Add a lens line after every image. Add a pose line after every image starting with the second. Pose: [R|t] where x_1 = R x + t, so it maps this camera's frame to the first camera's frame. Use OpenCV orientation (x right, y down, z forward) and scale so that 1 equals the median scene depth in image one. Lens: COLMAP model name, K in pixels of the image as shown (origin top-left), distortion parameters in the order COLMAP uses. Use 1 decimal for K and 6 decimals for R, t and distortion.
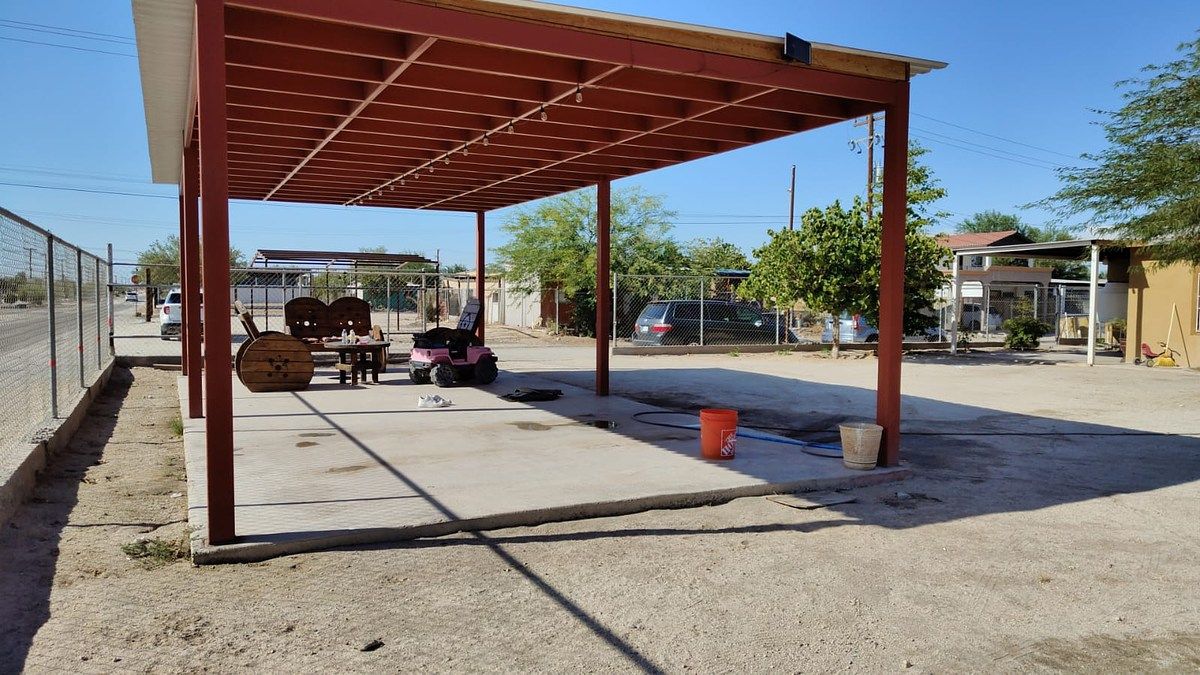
lens RADIAL K [[848.9, 0, 598.0], [0, 848.9, 341.5], [0, 0, 1]] dist [0.025699, -0.001348]
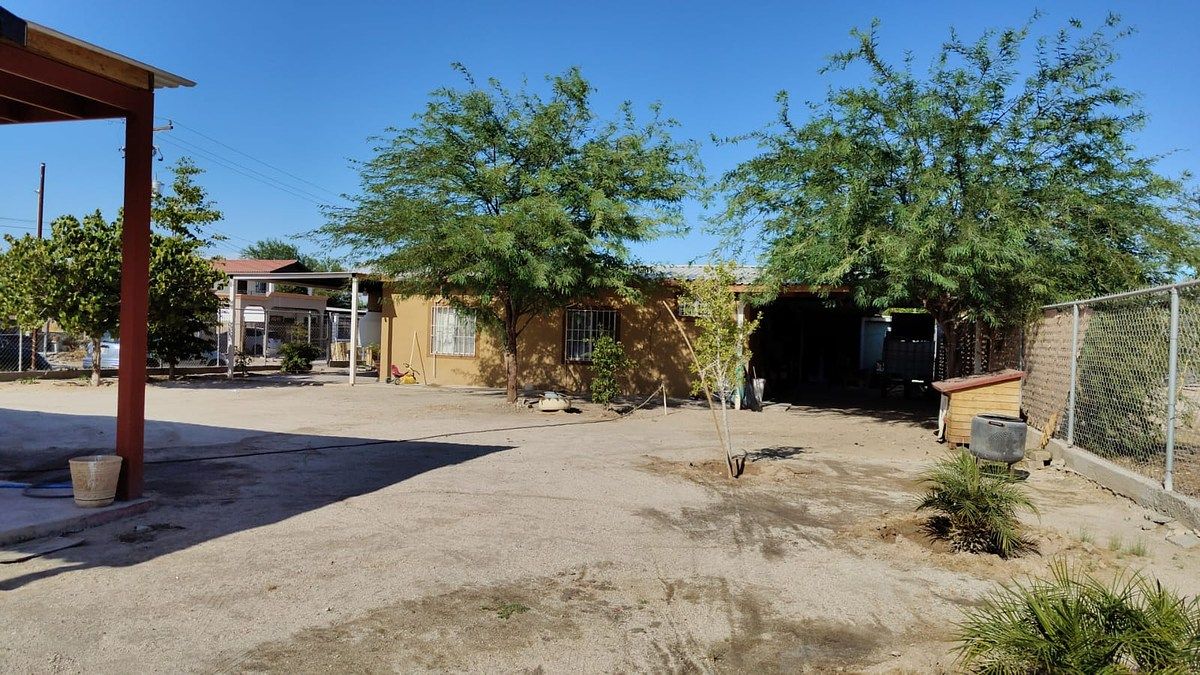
lens RADIAL K [[848.9, 0, 598.0], [0, 848.9, 341.5], [0, 0, 1]] dist [0.025699, -0.001348]
pose [[0.703922, 0.007639, 0.710236, 0.013824], [0.012834, 0.999642, -0.023471, 0.001220], [-0.710161, 0.025637, 0.703572, -0.007942]]
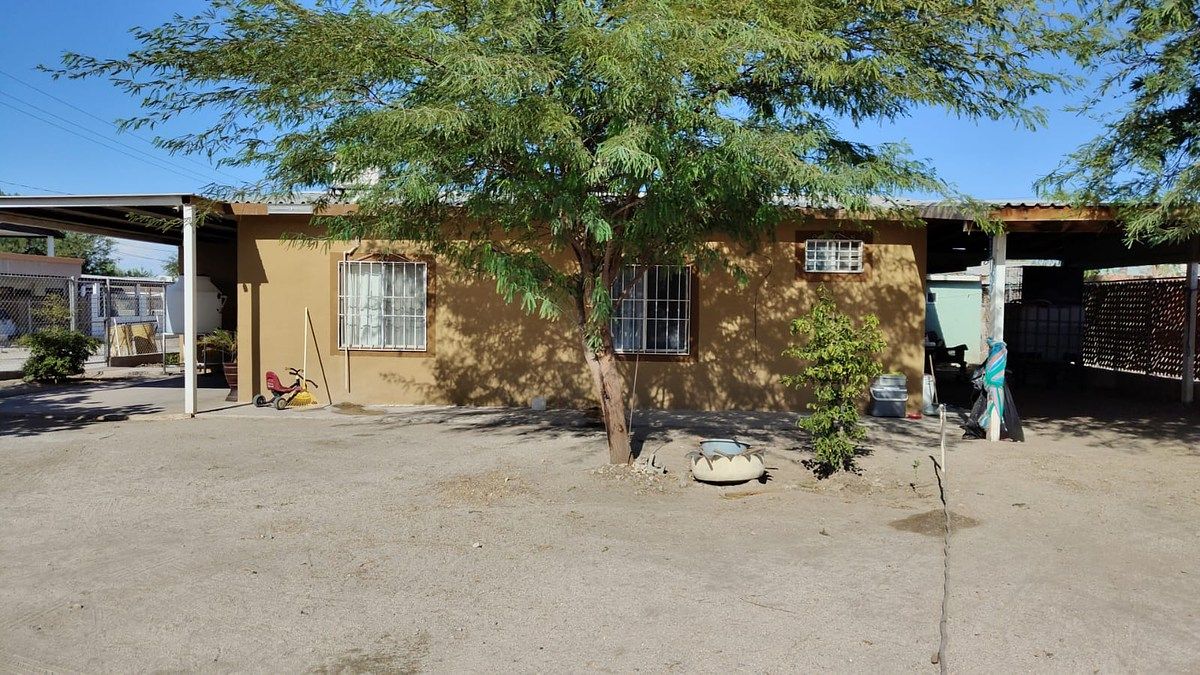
lens RADIAL K [[848.9, 0, 598.0], [0, 848.9, 341.5], [0, 0, 1]] dist [0.025699, -0.001348]
pose [[0.505223, -0.037460, 0.862175, 0.227087], [0.037552, 0.999065, 0.021402, -0.024072], [-0.862171, 0.021564, 0.506158, 0.483644]]
